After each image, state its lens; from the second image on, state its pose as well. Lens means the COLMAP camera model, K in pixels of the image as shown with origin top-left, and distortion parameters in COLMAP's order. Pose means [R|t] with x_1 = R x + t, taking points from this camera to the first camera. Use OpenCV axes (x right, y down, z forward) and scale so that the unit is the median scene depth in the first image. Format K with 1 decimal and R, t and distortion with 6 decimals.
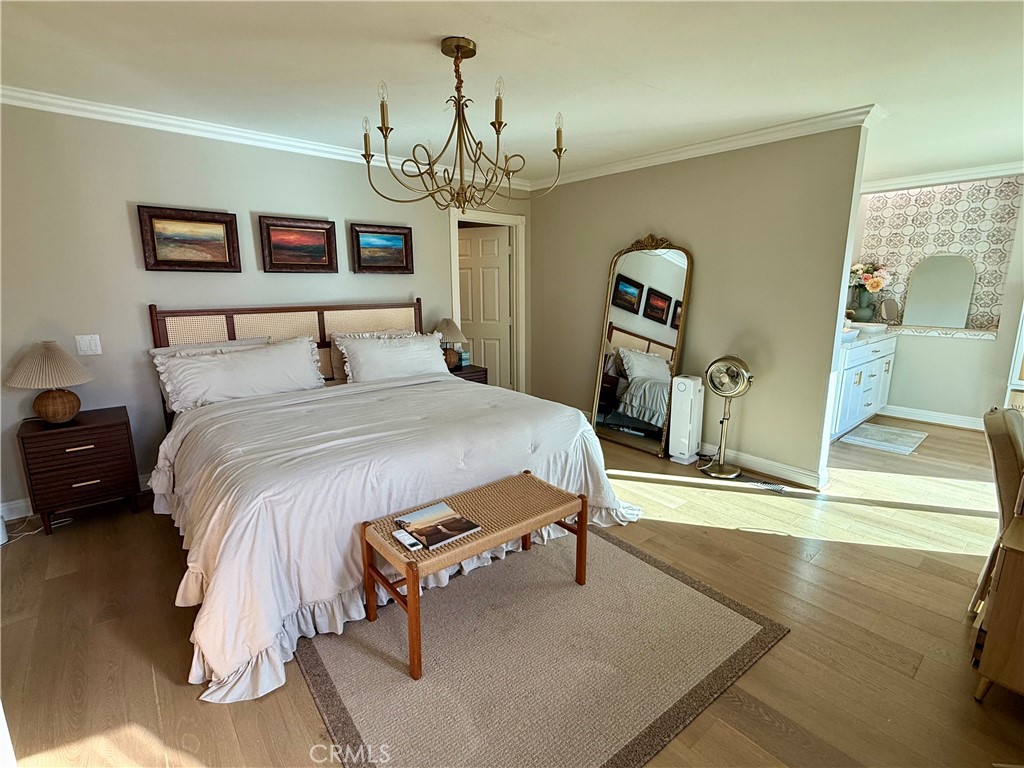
lens RADIAL K [[481.5, 0, 512.5], [0, 481.5, 377.5], [0, 0, 1]] dist [-0.002031, 0.000262]
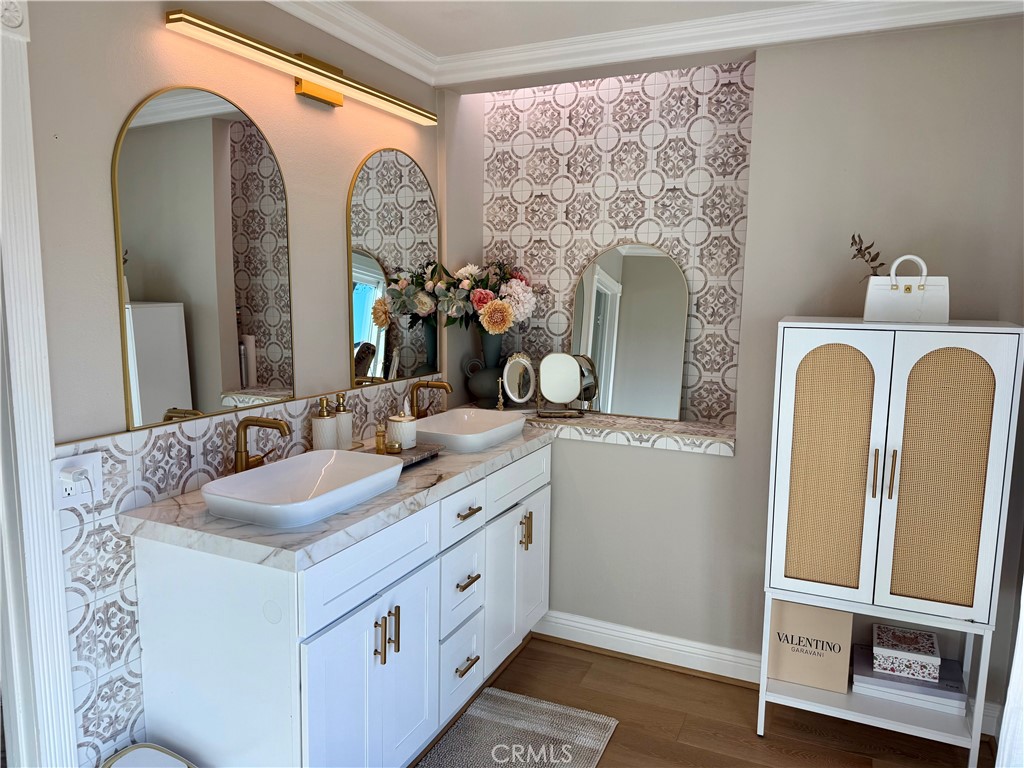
lens RADIAL K [[712.8, 0, 511.1], [0, 712.8, 388.1], [0, 0, 1]] dist [0.044480, -0.001690]
pose [[0.904041, -0.038363, 0.425721, 0.537662], [0.065204, 0.996685, -0.048651, -0.109555], [-0.422444, 0.071741, 0.903546, 0.490131]]
